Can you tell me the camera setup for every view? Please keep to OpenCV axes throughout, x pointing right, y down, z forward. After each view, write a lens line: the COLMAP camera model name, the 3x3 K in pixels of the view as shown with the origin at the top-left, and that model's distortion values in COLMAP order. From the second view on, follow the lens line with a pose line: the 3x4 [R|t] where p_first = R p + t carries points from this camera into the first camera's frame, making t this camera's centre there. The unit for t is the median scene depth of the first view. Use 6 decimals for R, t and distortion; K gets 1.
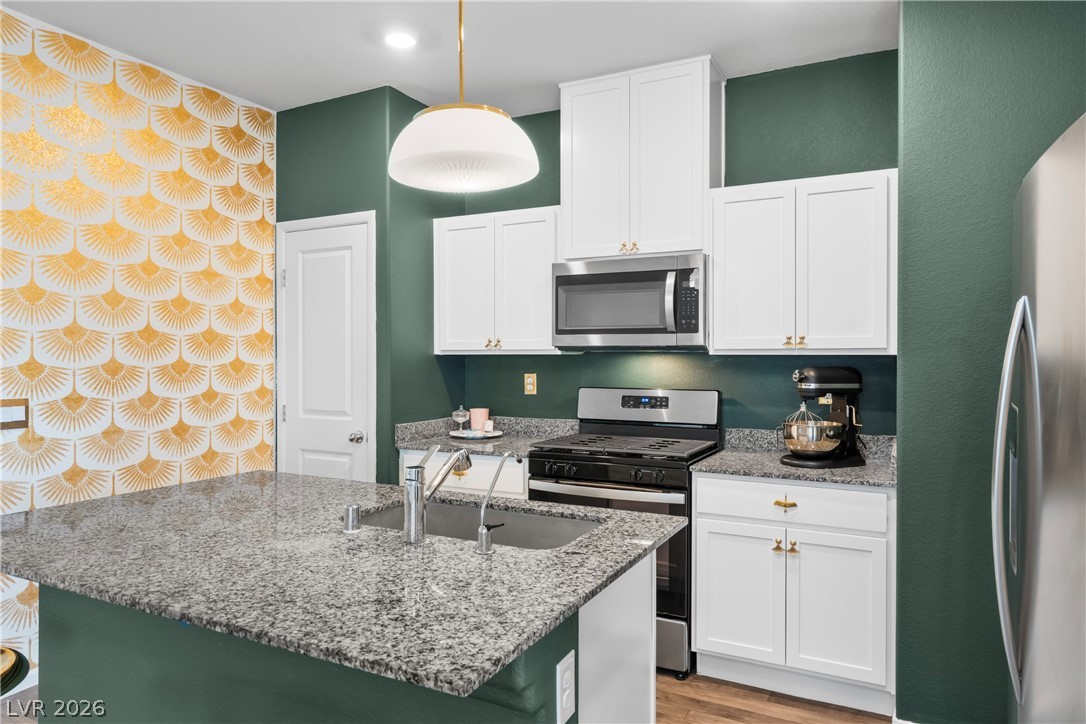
lens RADIAL K [[693.3, 0, 545.8], [0, 693.3, 359.2], [0, 0, 1]] dist [-0.004237, -0.000158]
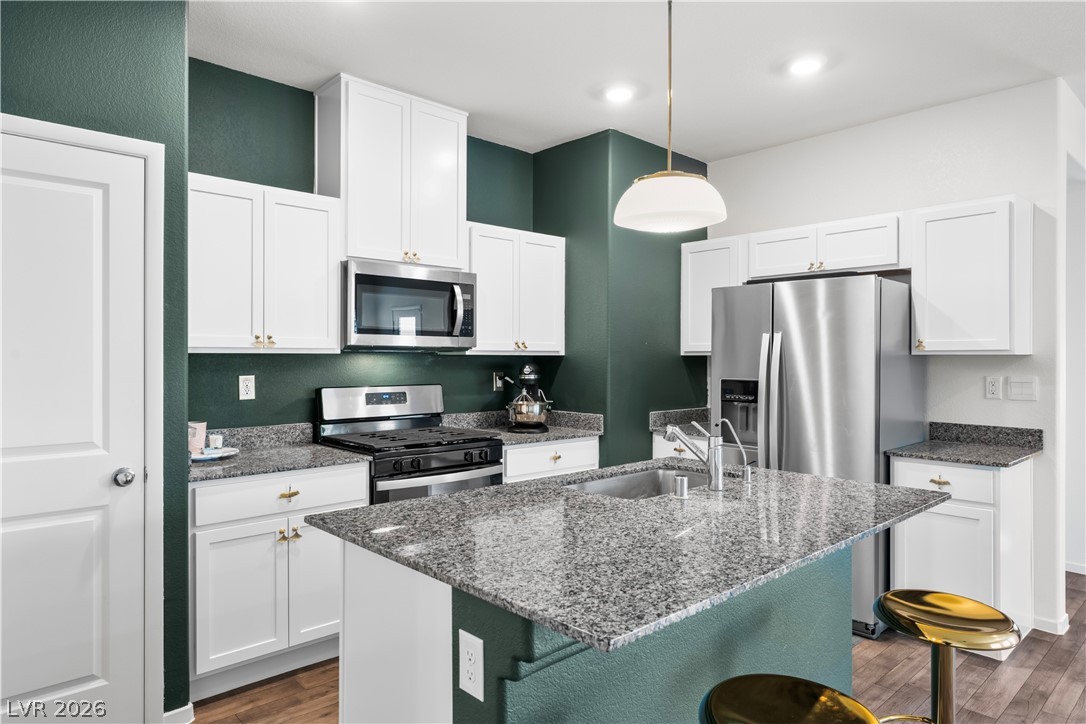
lens RADIAL K [[667.8, 0, 542.9], [0, 667.8, 359.4], [0, 0, 1]] dist [-0.000661, 0.001590]
pose [[0.338369, -0.003763, 0.941006, -0.769453], [0.000627, 0.999993, 0.003773, -0.002226], [-0.941013, -0.000687, 0.338369, 0.427820]]
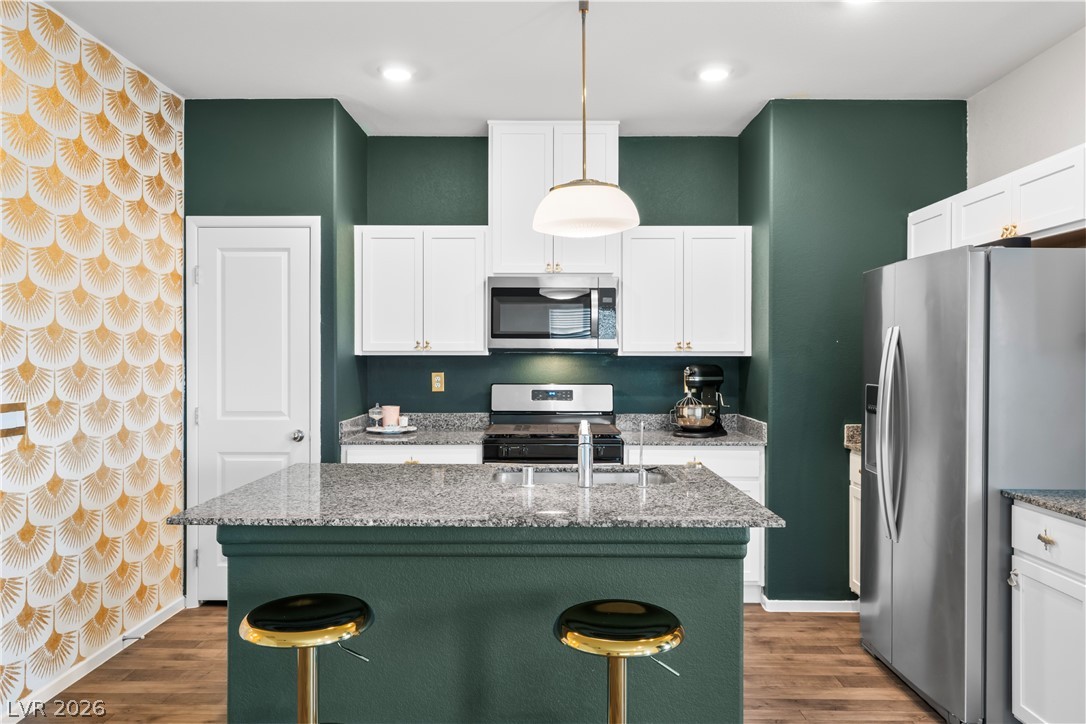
lens RADIAL K [[773.9, 0, 545.3], [0, 773.9, 357.4], [0, 0, 1]] dist [0.003345, 0.000579]
pose [[0.891337, 0.000107, 0.453342, -0.485174], [0.000680, 0.999999, -0.001572, -0.001161], [-0.453342, 0.001709, 0.891335, -0.192068]]
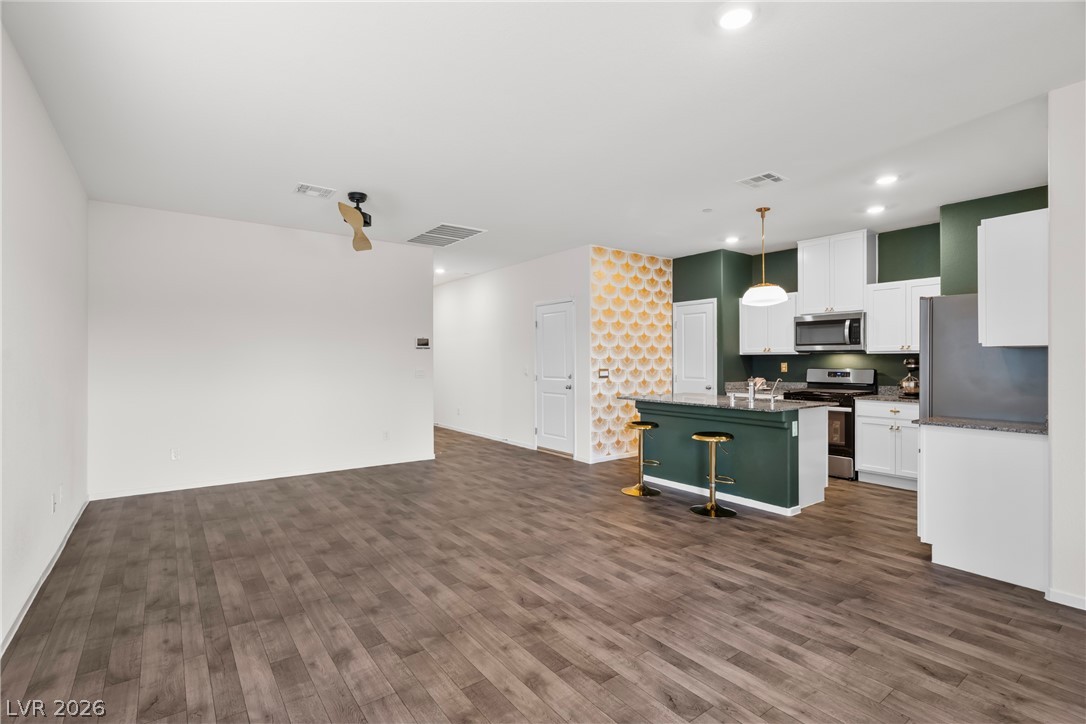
lens RADIAL K [[514.2, 0, 545.1], [0, 514.2, 357.7], [0, 0, 1]] dist [0.004302, -0.000306]
pose [[0.899591, -0.003141, -0.436721, 0.011601], [-0.001498, 0.999946, -0.010277, 0.025389], [0.436730, 0.009900, 0.899538, -0.997539]]
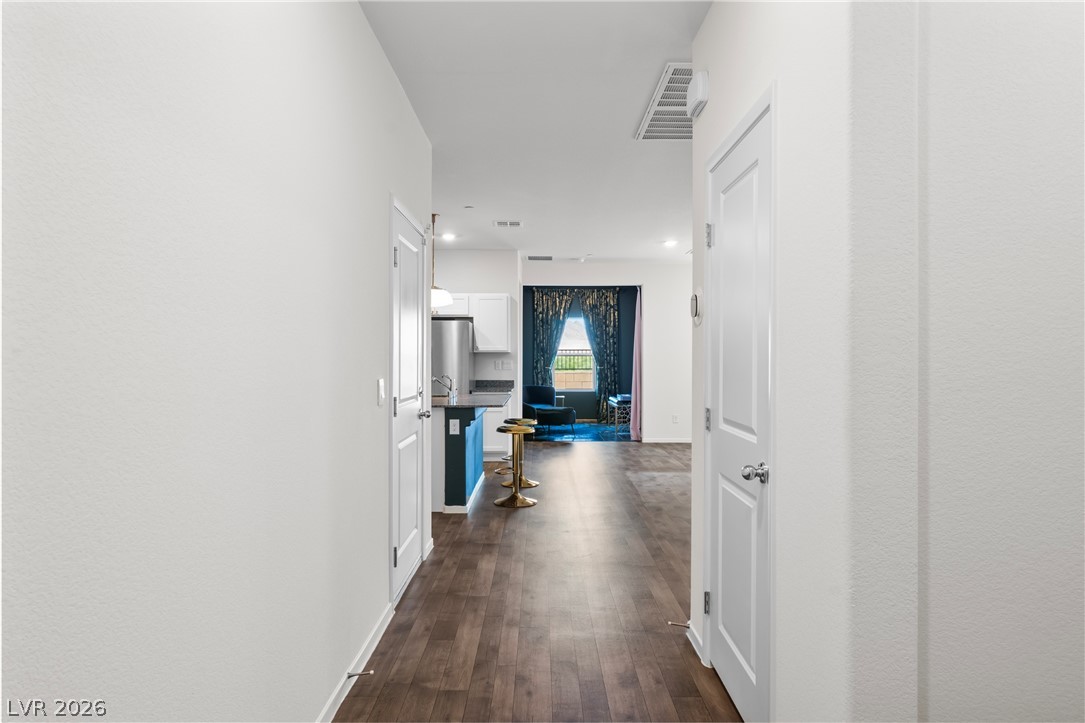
lens RADIAL K [[647.5, 0, 542.5], [0, 647.5, 361.5], [0, 0, 1]] dist [0.004127, 0.001339]
pose [[-0.462508, -0.006441, 0.886592, -1.890954], [0.000845, 0.999970, 0.007706, 0.010876], [-0.886615, 0.004314, -0.462489, 1.133596]]
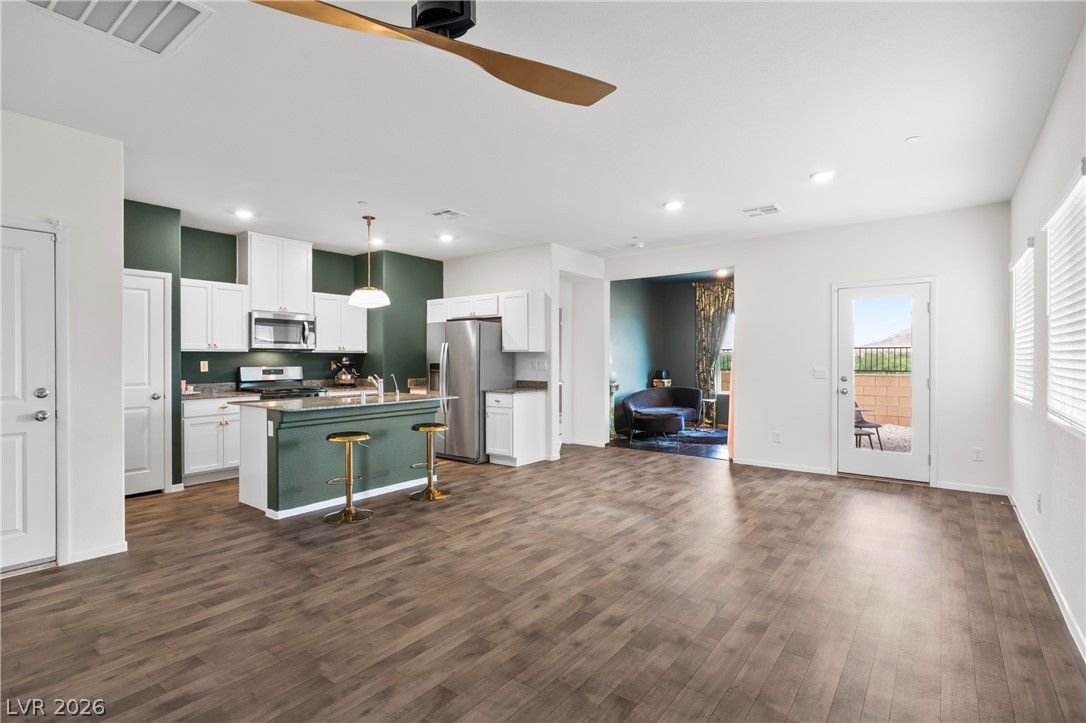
lens RADIAL K [[522.8, 0, 543.0], [0, 522.8, 361.5], [0, 0, 1]] dist [0.003634, 0.000162]
pose [[0.175163, -0.007915, 0.984508, -1.503872], [0.003081, 0.999967, 0.007491, 0.015502], [-0.984535, 0.001721, 0.175182, -0.239626]]
